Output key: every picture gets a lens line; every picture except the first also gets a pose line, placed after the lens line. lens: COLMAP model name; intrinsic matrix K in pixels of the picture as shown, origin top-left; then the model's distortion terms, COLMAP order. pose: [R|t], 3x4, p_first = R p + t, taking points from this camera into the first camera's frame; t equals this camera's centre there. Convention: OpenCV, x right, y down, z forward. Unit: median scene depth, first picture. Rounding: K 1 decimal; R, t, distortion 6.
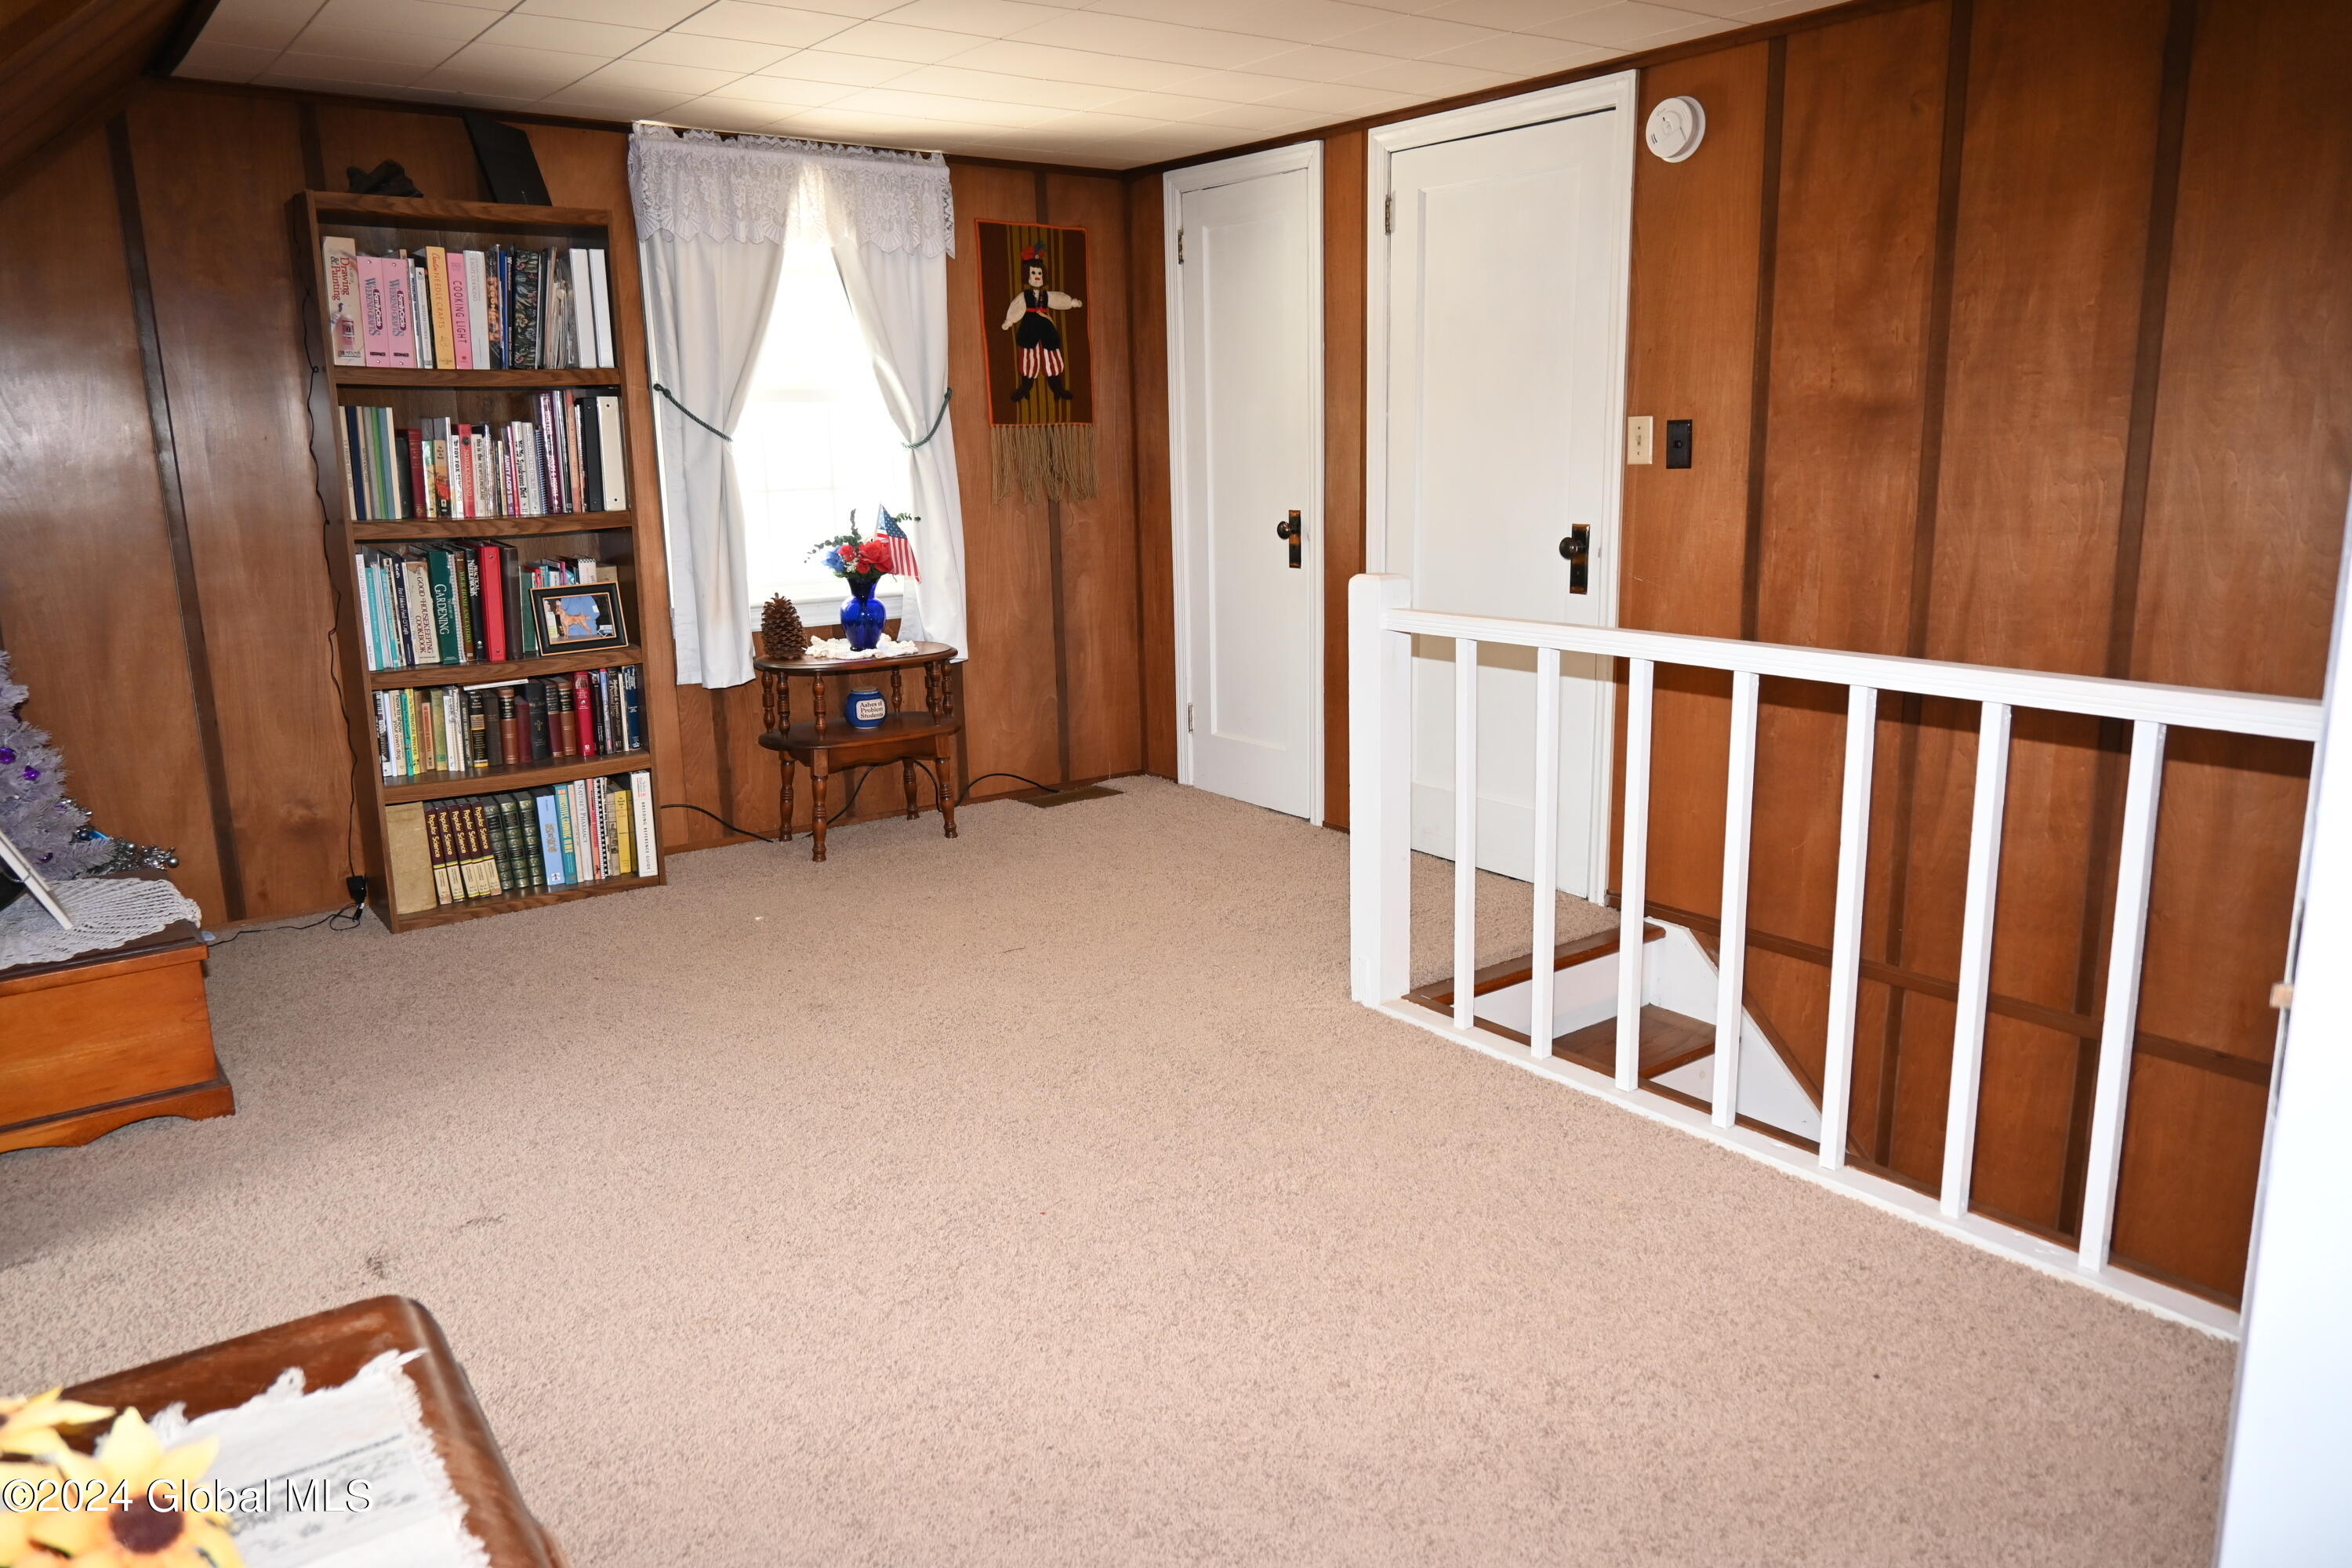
lens RADIAL K [[1582.4, 0, 1168.0], [0, 1582.4, 781.7], [0, 0, 1]] dist [-0.006161, -0.003441]
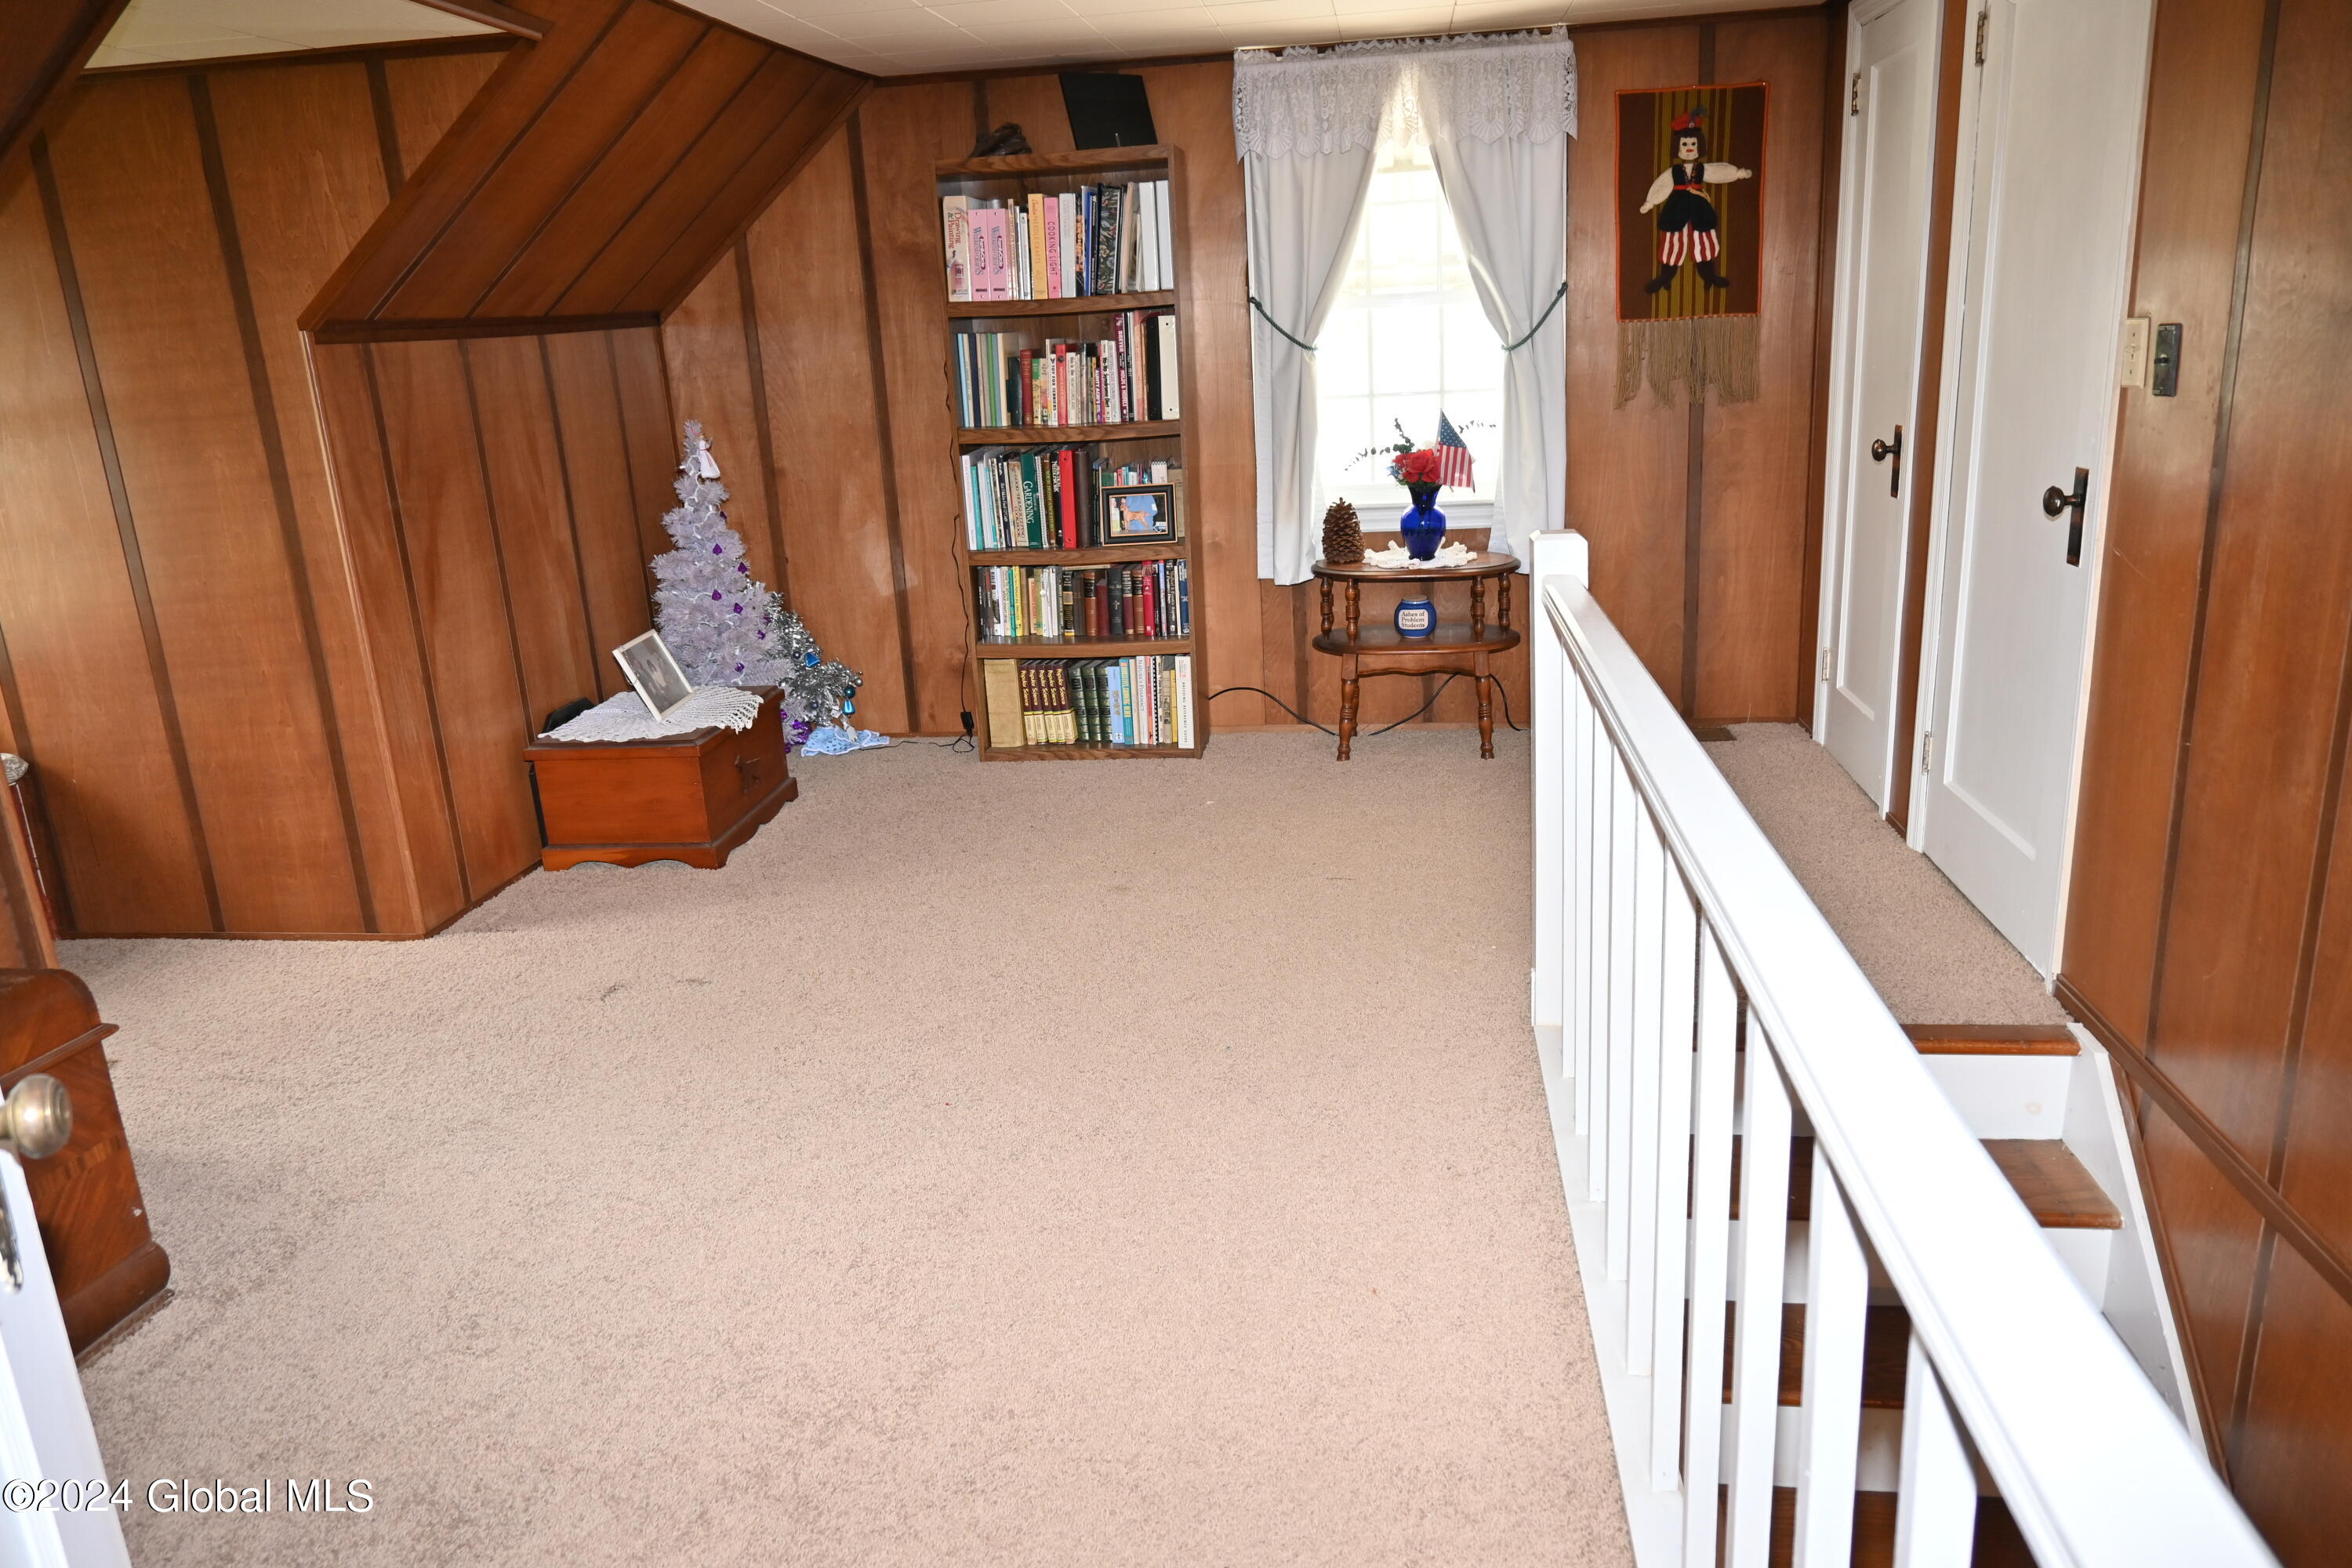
lens RADIAL K [[1582.4, 0, 1174.7], [0, 1582.4, 783.4], [0, 0, 1]] dist [-0.006161, -0.003441]
pose [[0.718026, 0.173320, -0.674091, 0.428580], [-0.110585, 0.984605, 0.135366, -0.067192], [0.687175, -0.022652, 0.726139, 0.178966]]
